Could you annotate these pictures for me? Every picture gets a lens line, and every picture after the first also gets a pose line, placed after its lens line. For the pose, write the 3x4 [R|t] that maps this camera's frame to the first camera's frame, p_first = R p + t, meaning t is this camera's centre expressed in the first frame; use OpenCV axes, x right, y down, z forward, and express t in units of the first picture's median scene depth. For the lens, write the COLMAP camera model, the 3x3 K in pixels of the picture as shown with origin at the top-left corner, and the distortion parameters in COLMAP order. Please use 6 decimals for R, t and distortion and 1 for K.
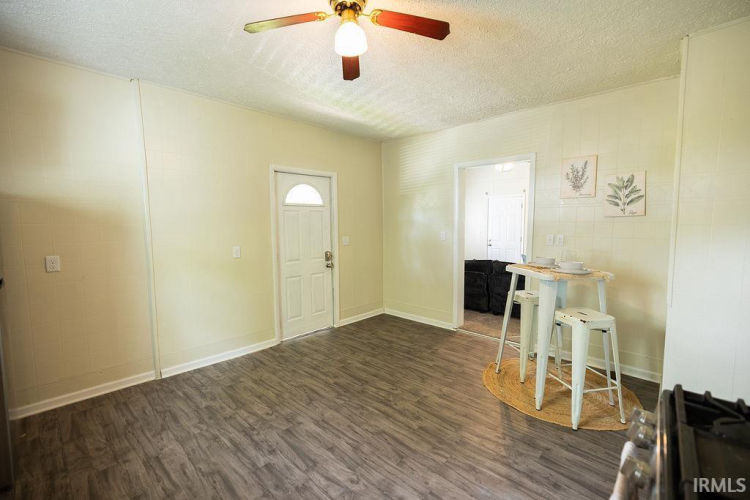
lens RADIAL K [[324.5, 0, 372.3], [0, 324.5, 251.6], [0, 0, 1]] dist [0.001234, 0.000108]
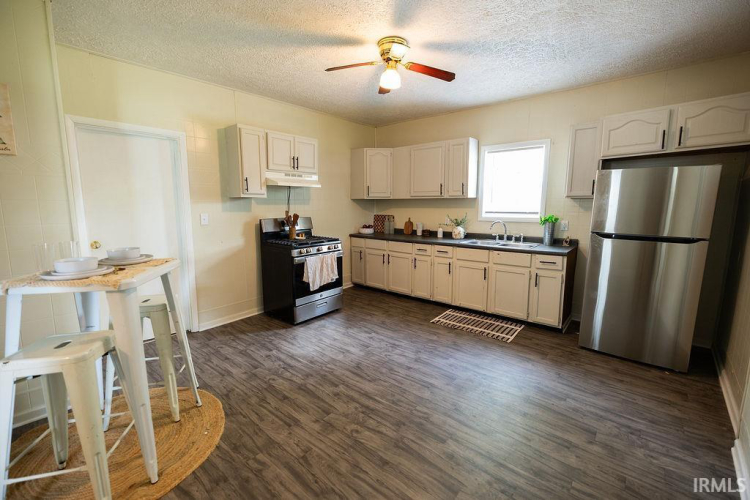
lens RADIAL K [[314.8, 0, 375.0], [0, 314.8, 250.0], [0, 0, 1]] dist [0.000579, 0.000298]
pose [[-0.998846, 0.012367, -0.046399, 0.048501], [0.001247, 0.972621, 0.232394, -0.118523], [0.048003, 0.232068, -0.971514, 1.496430]]
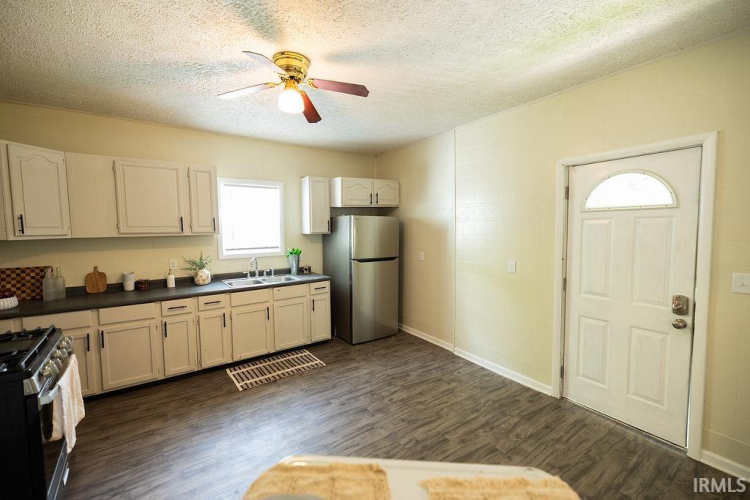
lens RADIAL K [[317.6, 0, 371.3], [0, 317.6, 250.7], [0, 0, 1]] dist [0.000644, 0.000053]
pose [[-0.209558, 0.079775, -0.974537, 0.641993], [-0.075305, 0.992389, 0.097429, -0.119858], [0.974892, 0.093805, -0.201956, 0.917190]]
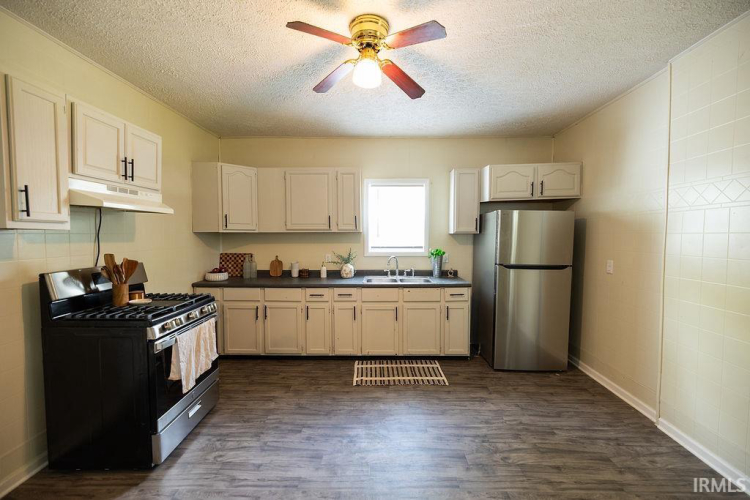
lens RADIAL K [[312.6, 0, 372.9], [0, 312.6, 252.0], [0, 0, 1]] dist [0.000533, -0.000151]
pose [[-0.745388, 0.039648, -0.665451, 0.379809], [-0.054672, 0.991231, 0.120298, -0.093588], [0.664385, 0.126050, -0.736684, 1.074302]]
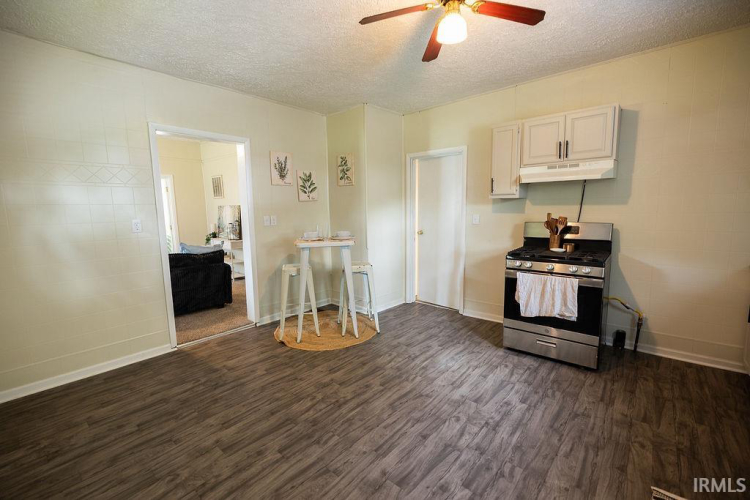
lens RADIAL K [[324.1, 0, 376.0], [0, 324.1, 248.3], [0, 0, 1]] dist [0.001617, 0.000212]
pose [[-0.043597, -0.122689, 0.991487, -0.697009], [0.103939, 0.986488, 0.126640, -0.052090], [-0.993628, 0.108575, -0.030255, 0.774477]]
